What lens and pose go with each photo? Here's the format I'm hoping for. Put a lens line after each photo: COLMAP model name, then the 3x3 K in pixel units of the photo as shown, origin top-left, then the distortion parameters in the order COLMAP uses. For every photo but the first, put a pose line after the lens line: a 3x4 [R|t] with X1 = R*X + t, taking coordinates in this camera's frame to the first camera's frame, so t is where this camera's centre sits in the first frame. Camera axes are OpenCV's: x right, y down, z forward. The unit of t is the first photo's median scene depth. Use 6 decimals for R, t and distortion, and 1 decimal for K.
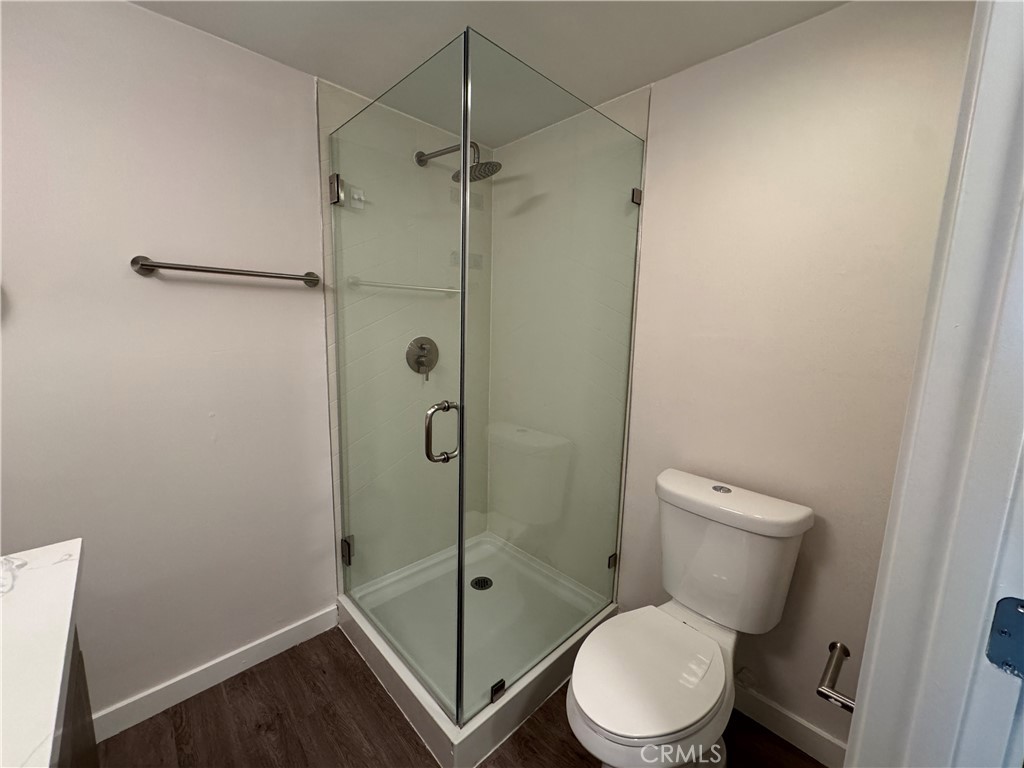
lens RADIAL K [[410.5, 0, 513.4], [0, 410.5, 384.2], [0, 0, 1]] dist [-0.000687, 0.000577]
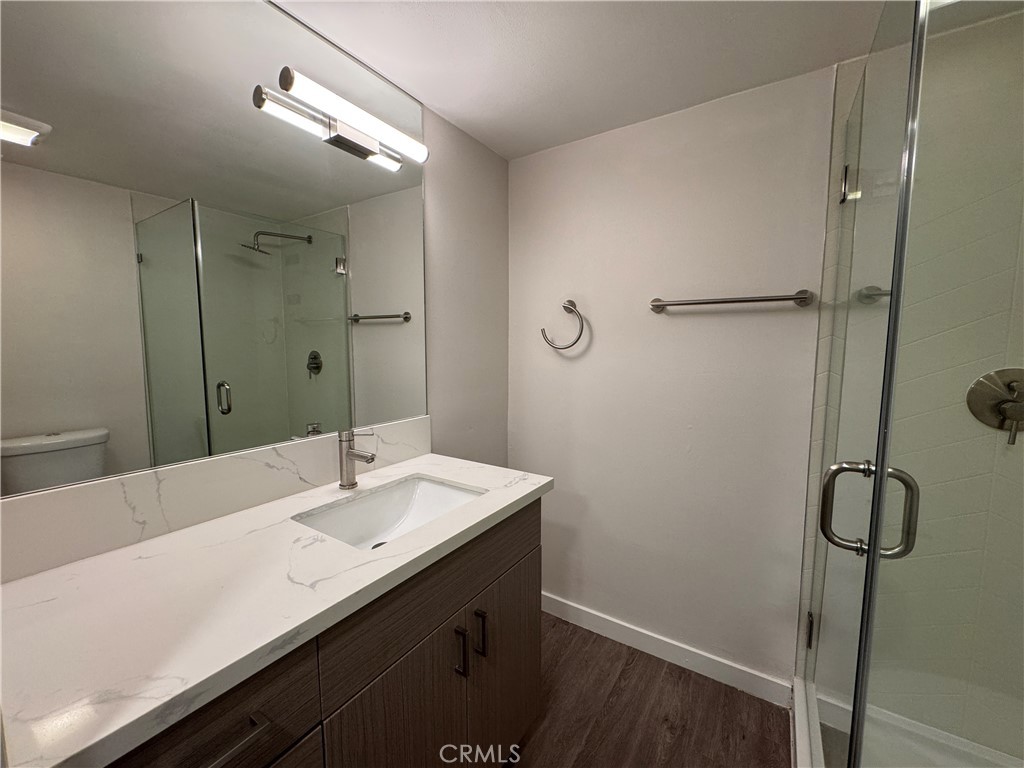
lens RADIAL K [[410.5, 0, 503.3], [0, 410.5, 378.7], [0, 0, 1]] dist [-0.000687, 0.000577]
pose [[0.219047, 0.063531, -0.973644, 0.231556], [-0.140302, 0.989558, 0.033005, -0.020719], [0.965574, 0.129375, 0.225674, 0.190895]]
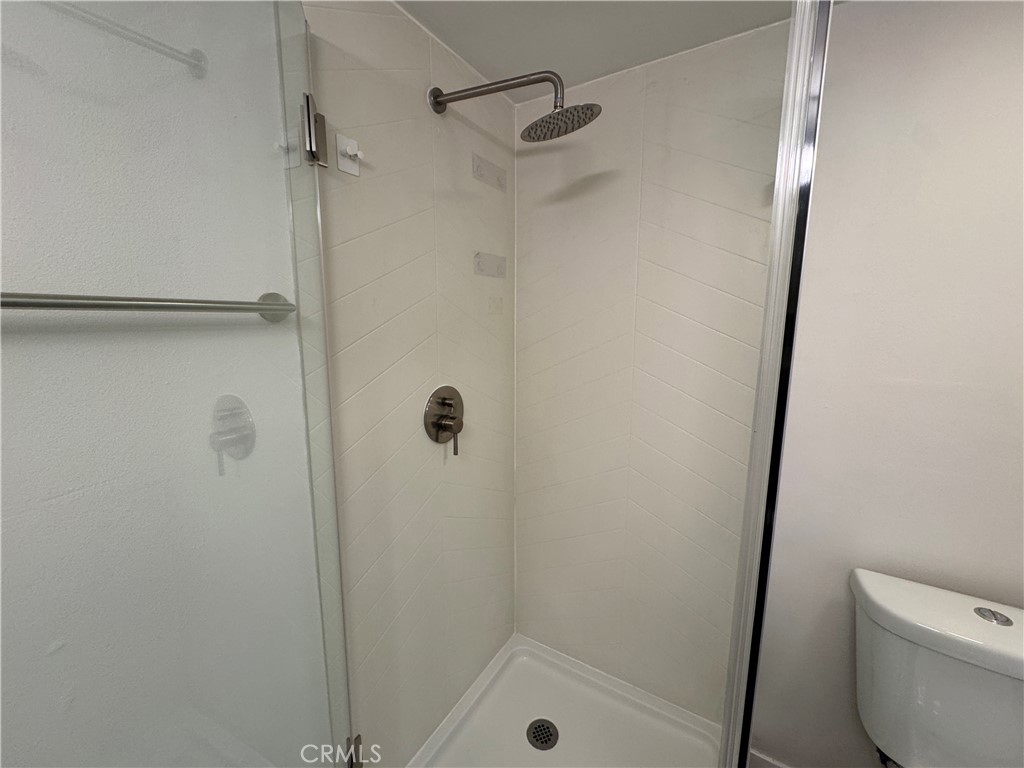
lens RADIAL K [[410.5, 0, 507.3], [0, 410.5, 382.0], [0, 0, 1]] dist [-0.000687, 0.000577]
pose [[0.970627, -0.061708, 0.232542, -0.326042], [0.060518, 0.998092, 0.012256, -0.147759], [-0.232854, 0.002177, 0.972509, 0.427853]]
